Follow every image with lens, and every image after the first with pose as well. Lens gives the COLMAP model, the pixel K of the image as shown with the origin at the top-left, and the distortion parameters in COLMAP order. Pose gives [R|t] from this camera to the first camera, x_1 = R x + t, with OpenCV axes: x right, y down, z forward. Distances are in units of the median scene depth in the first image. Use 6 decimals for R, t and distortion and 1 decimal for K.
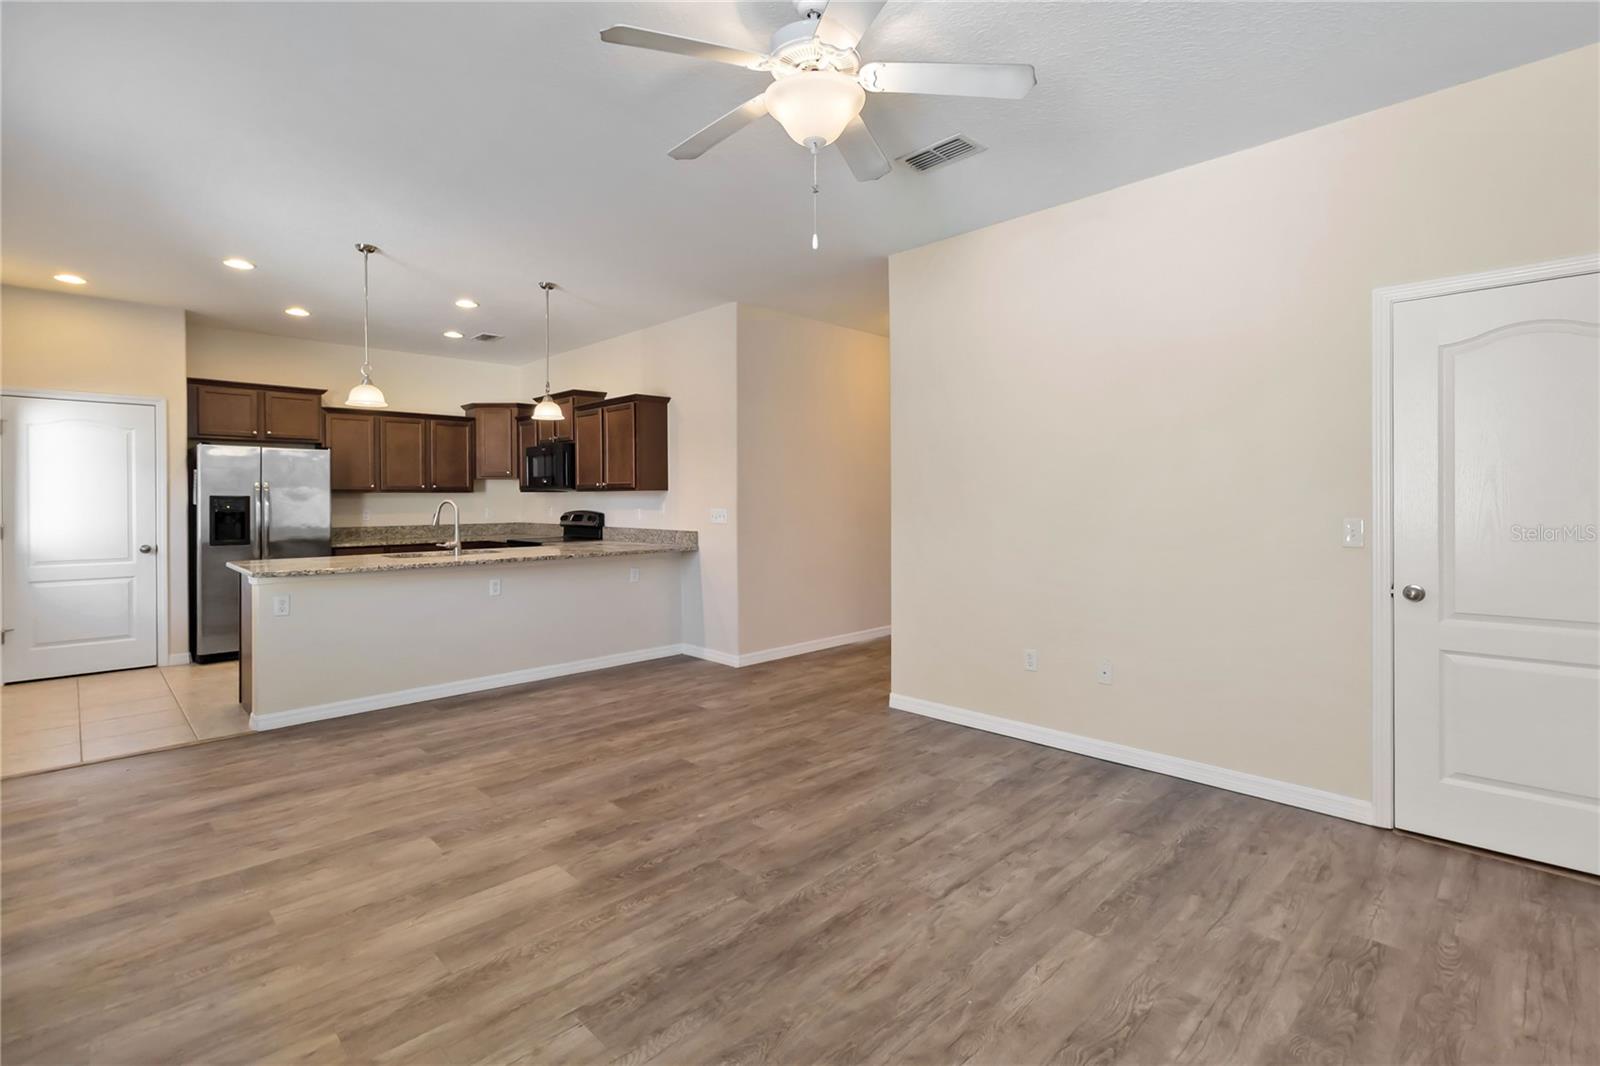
lens RADIAL K [[751.5, 0, 793.7], [0, 751.5, 510.4], [0, 0, 1]] dist [0.008655, -0.002483]
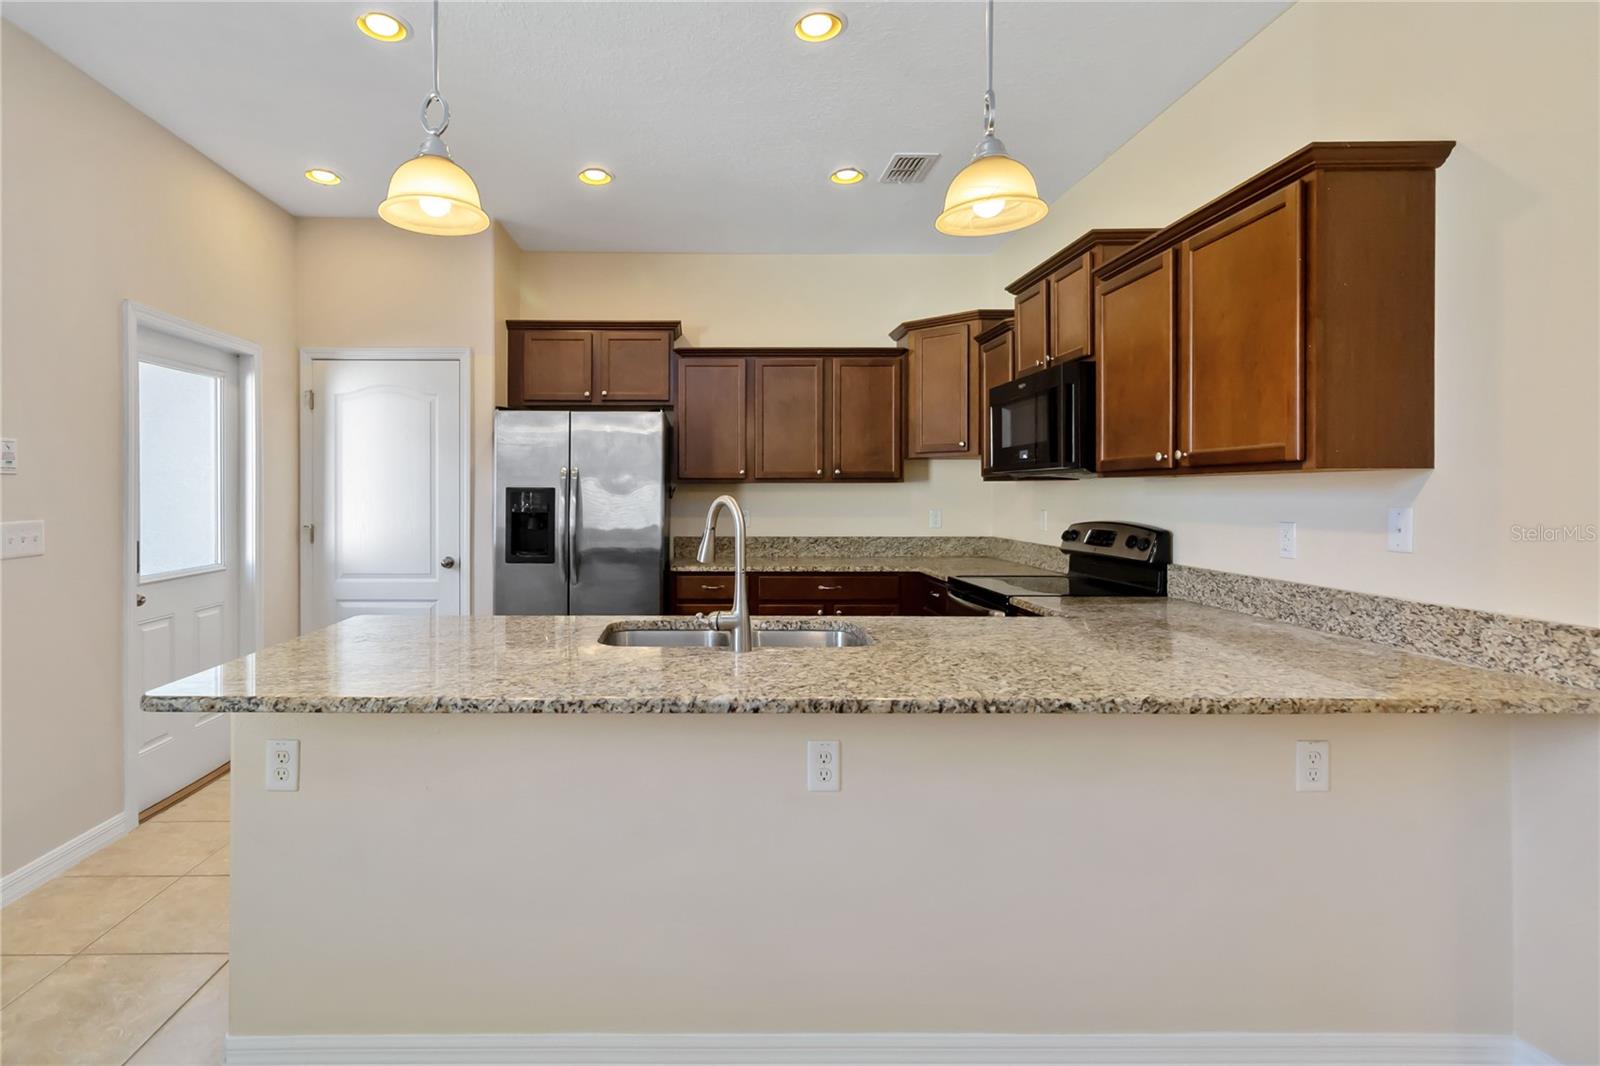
lens RADIAL K [[751.5, 0, 719.1], [0, 751.5, 506.4], [0, 0, 1]] dist [0.008655, -0.002483]
pose [[0.730188, 0.015596, -0.683068, -0.170944], [-0.014009, 0.999871, 0.007854, -0.009907], [0.683102, 0.003834, 0.730312, 0.600520]]
